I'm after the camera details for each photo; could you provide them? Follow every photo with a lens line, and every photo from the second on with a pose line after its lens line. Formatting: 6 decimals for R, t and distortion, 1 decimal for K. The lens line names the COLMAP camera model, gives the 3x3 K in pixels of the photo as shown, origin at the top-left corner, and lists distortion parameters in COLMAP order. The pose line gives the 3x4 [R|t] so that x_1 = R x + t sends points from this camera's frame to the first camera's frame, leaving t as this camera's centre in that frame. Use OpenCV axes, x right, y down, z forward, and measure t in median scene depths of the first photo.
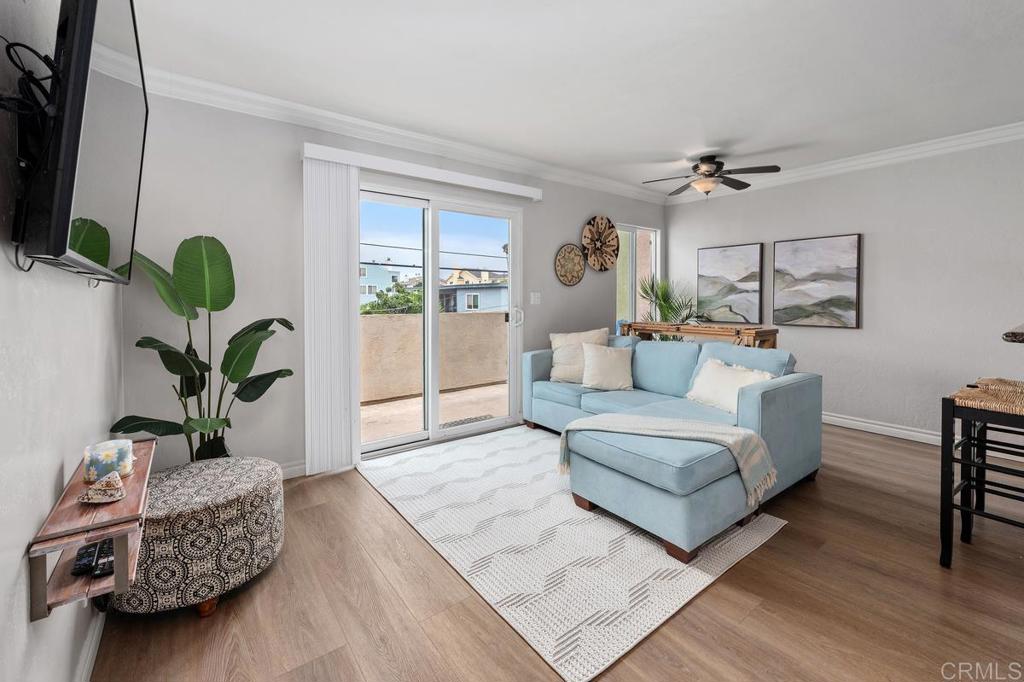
lens RADIAL K [[420.1, 0, 511.9], [0, 420.1, 302.6], [0, 0, 1]] dist [-0.002271, 0.001459]
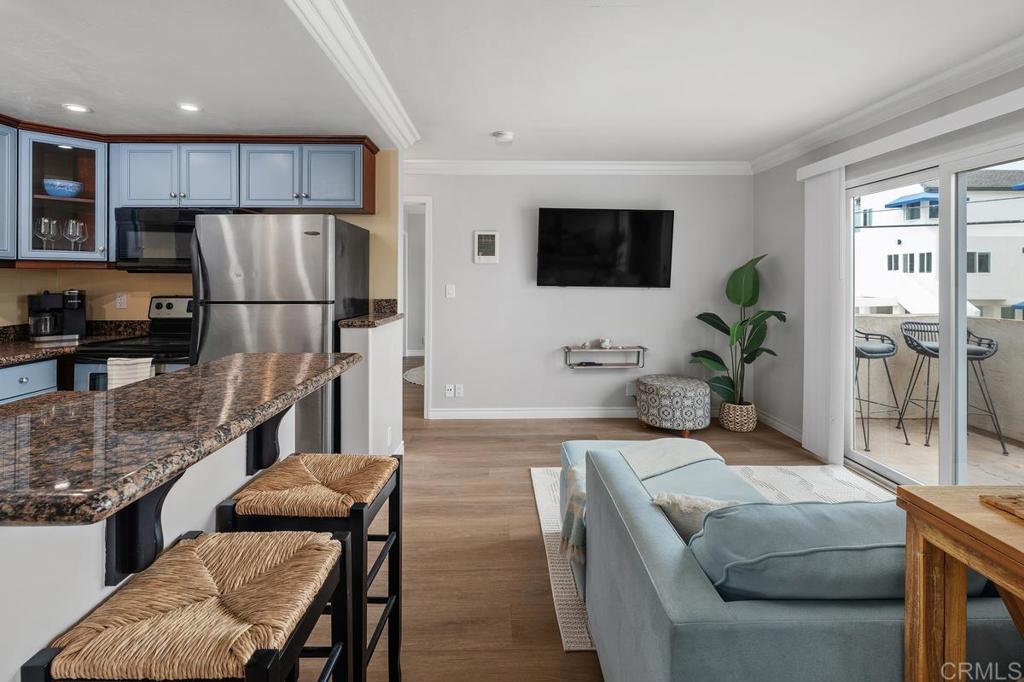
lens RADIAL K [[466.8, 0, 508.0], [0, 466.8, 281.6], [0, 0, 1]] dist [0.003336, -0.000857]
pose [[-0.601279, 0.005490, -0.799020, 0.079240], [-0.012951, 0.999778, 0.016614, -0.004931], [0.798934, 0.020338, -0.601075, 0.082999]]
